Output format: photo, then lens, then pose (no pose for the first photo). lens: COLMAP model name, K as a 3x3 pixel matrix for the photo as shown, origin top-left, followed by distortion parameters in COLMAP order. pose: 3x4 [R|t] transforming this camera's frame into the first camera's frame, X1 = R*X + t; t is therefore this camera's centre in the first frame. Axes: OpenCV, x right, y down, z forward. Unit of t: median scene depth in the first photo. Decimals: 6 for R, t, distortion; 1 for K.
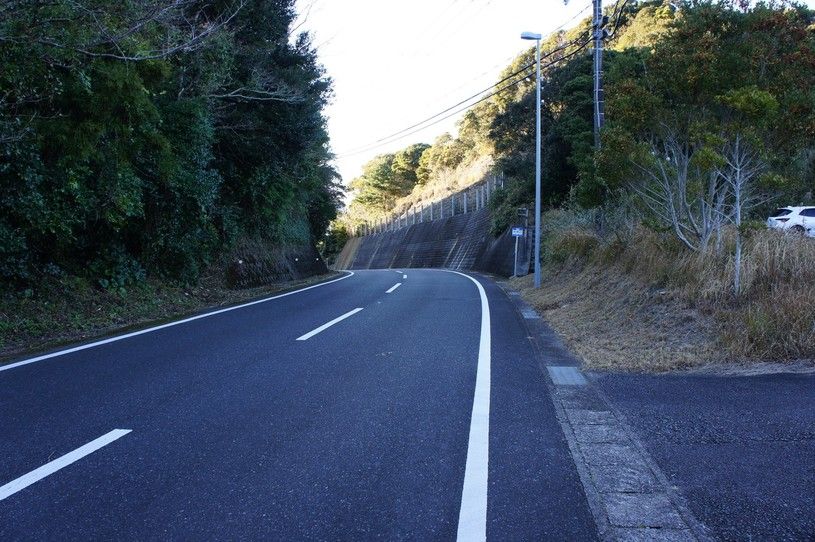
lens RADIAL K [[630.8, 0, 408.0], [0, 630.8, 270.3], [0, 0, 1]] dist [-0.083019, -0.002251]
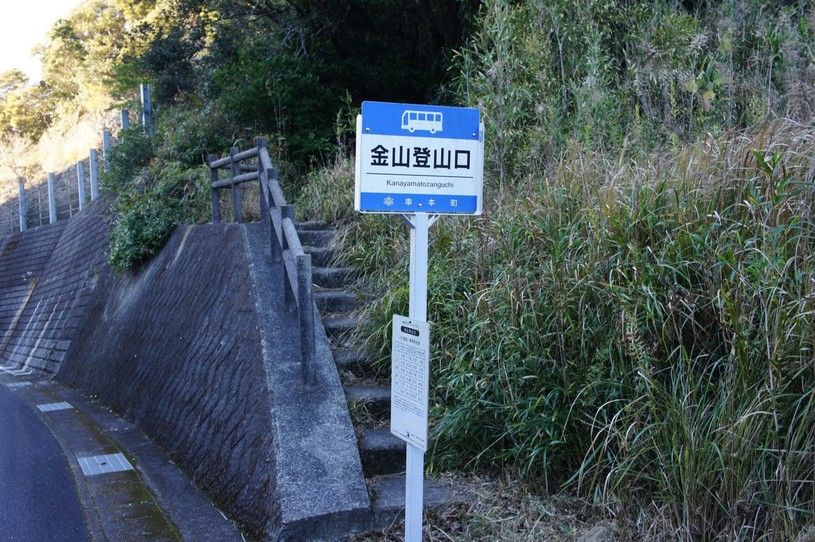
lens RADIAL K [[893.2, 0, 408.1], [0, 893.2, 271.8], [0, 0, 1]] dist [0.097288, 0.000000]
pose [[0.906462, -0.043571, 0.420034, 0.034889], [0.067511, 0.996822, -0.042289, -0.011803], [-0.416856, 0.066690, 0.906523, 0.248211]]
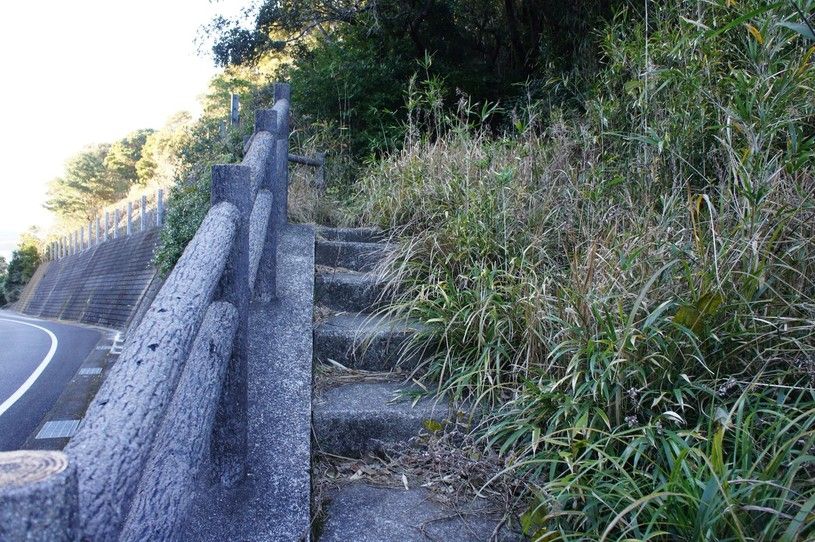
lens RADIAL K [[630.8, 0, 405.7], [0, 630.8, 271.4], [0, 0, 1]] dist [-0.083019, -0.002251]
pose [[0.938020, 0.014129, 0.346293, 0.059247], [0.000375, 0.999127, -0.041780, -0.018498], [-0.346581, 0.039320, 0.937196, 0.310725]]
